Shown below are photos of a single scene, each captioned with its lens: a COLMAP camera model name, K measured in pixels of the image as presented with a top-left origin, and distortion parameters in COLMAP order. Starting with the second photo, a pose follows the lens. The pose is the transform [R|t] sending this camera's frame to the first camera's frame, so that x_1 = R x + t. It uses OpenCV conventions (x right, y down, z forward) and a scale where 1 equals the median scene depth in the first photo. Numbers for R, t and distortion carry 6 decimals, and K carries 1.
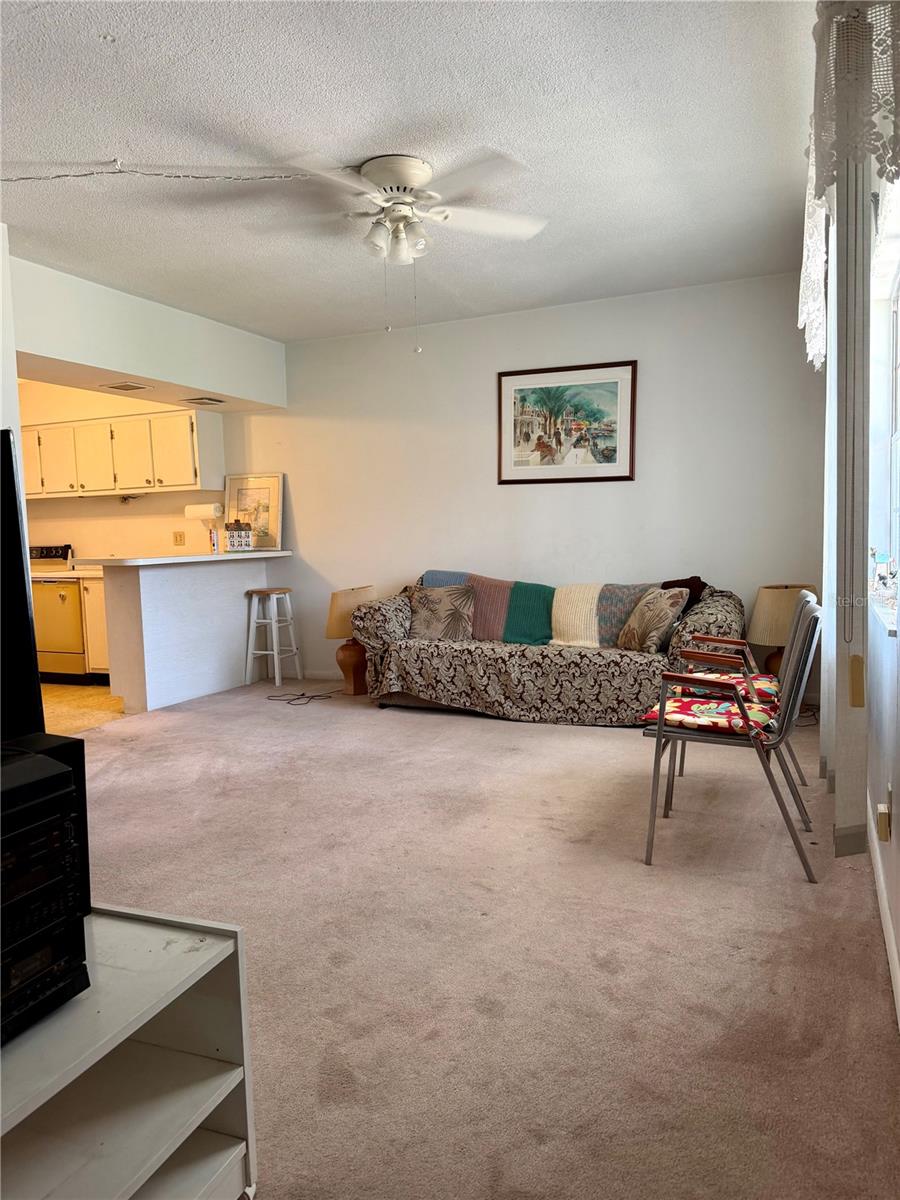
lens RADIAL K [[840.5, 0, 449.0], [0, 840.5, 605.3], [0, 0, 1]] dist [0.158656, -0.312942]
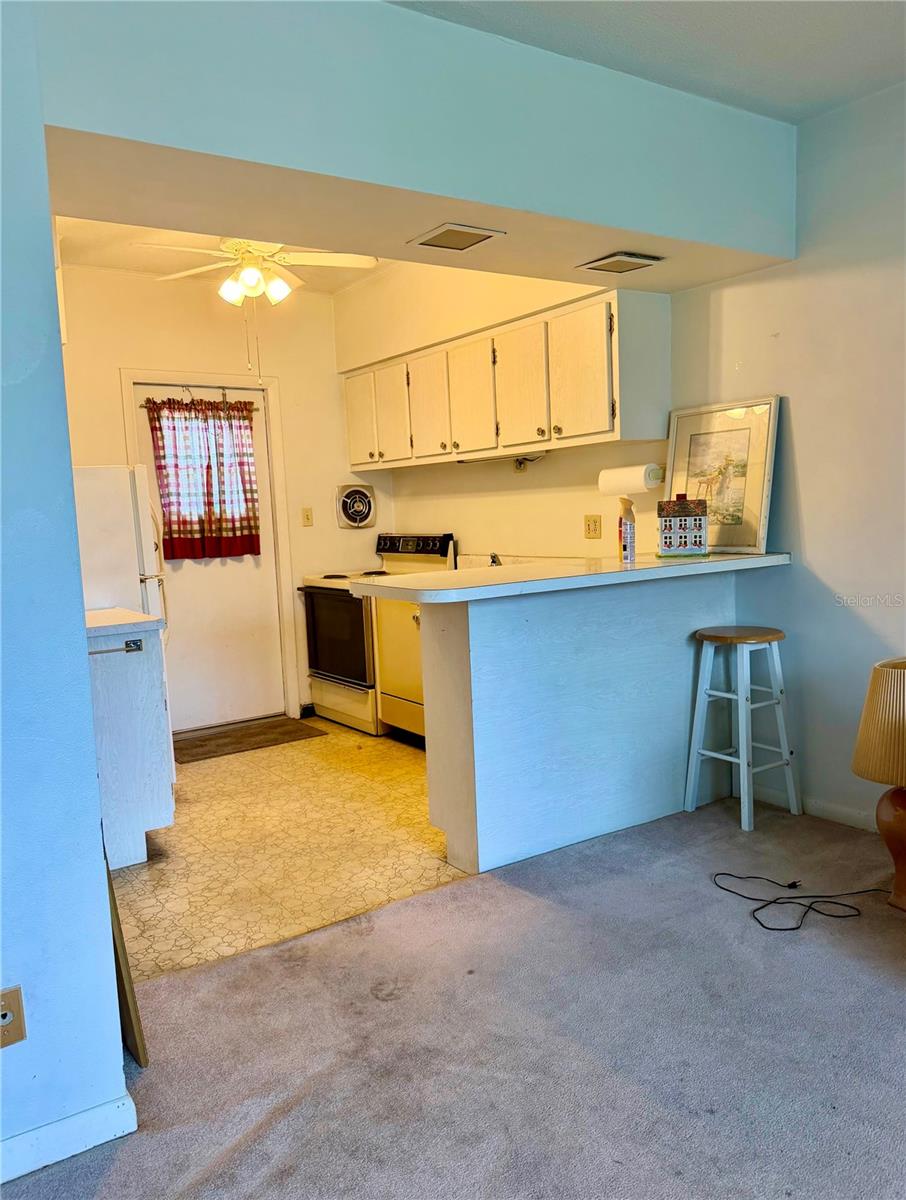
lens RADIAL K [[911.7, 0, 455.9], [0, 911.7, 611.5], [0, 0, 1]] dist [0.189971, -0.422733]
pose [[0.848141, 0.052591, -0.527154, -0.078614], [-0.027510, 0.998090, 0.055313, -0.068436], [0.529056, -0.032411, 0.847968, 0.537858]]
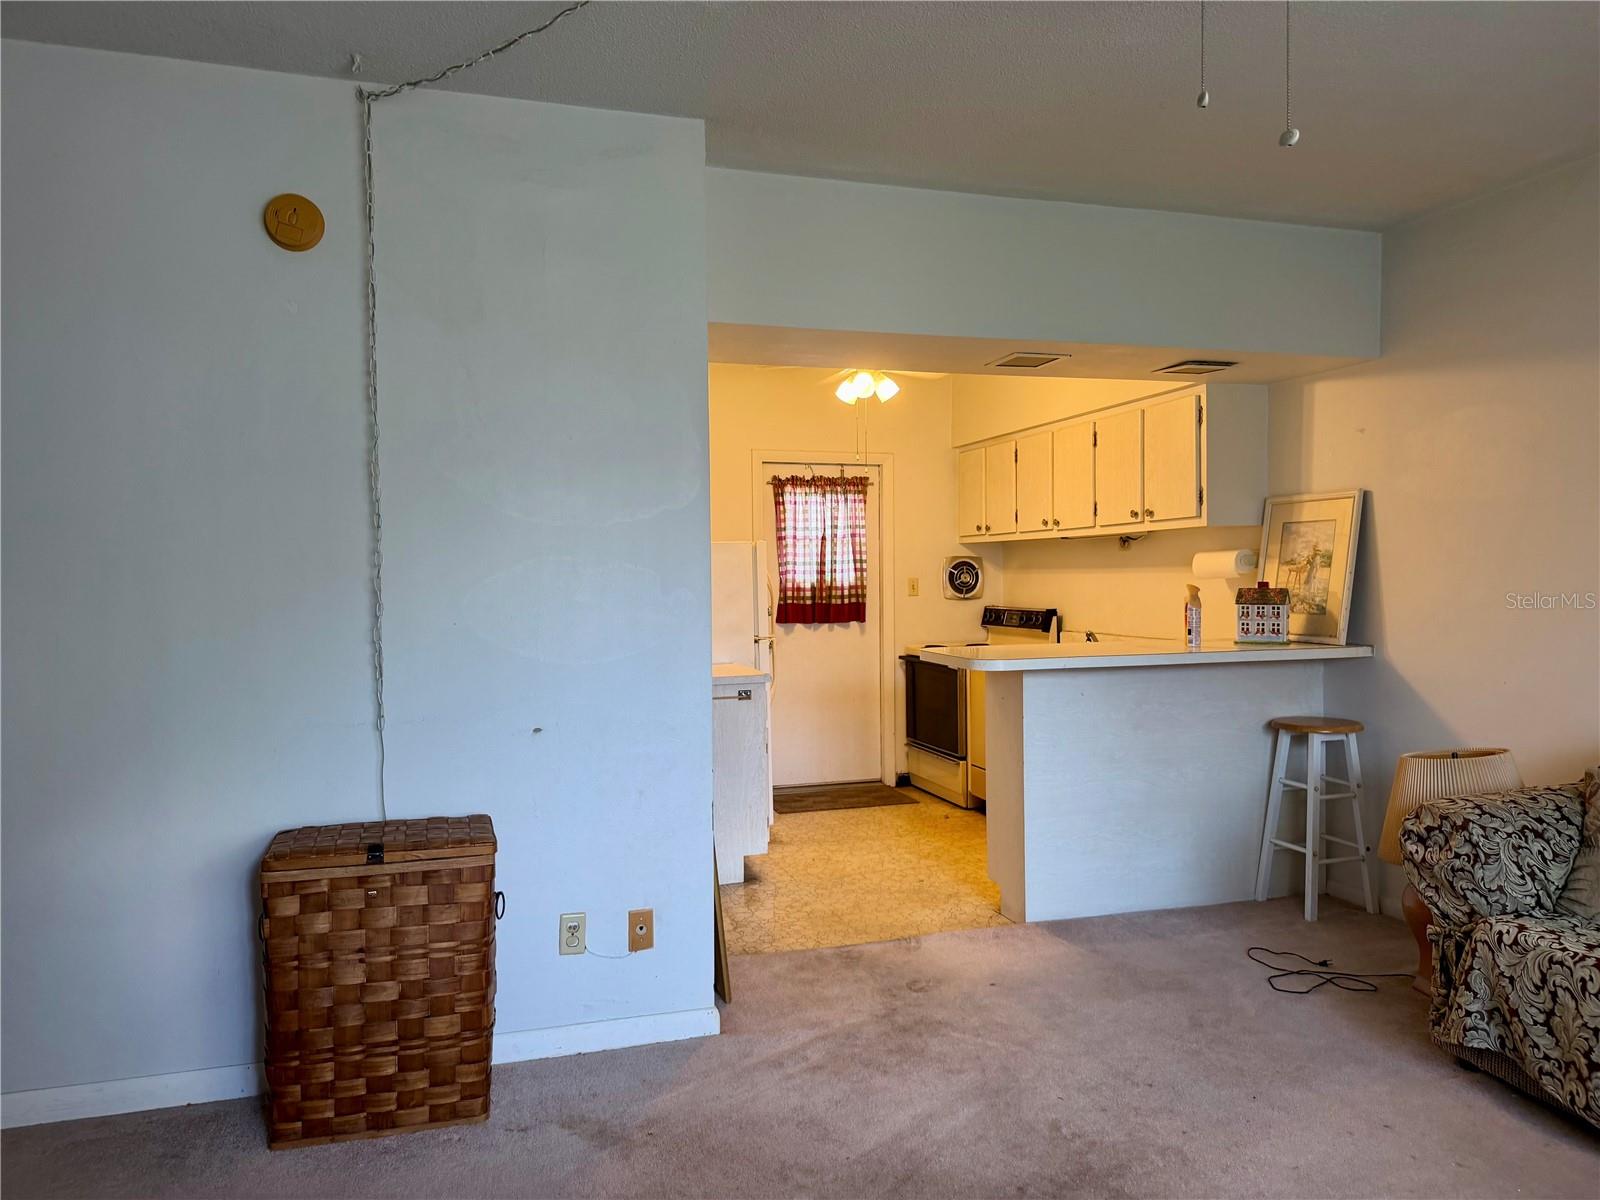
lens RADIAL K [[1117.3, 0, 802.4], [0, 1117.3, 611.3], [0, 0, 1]] dist [0.174171, -0.385777]
pose [[0.656204, 0.046367, -0.753158, 0.113730], [-0.073066, 0.997325, -0.002262, -0.073095], [0.751038, 0.056515, 0.657836, 0.391649]]
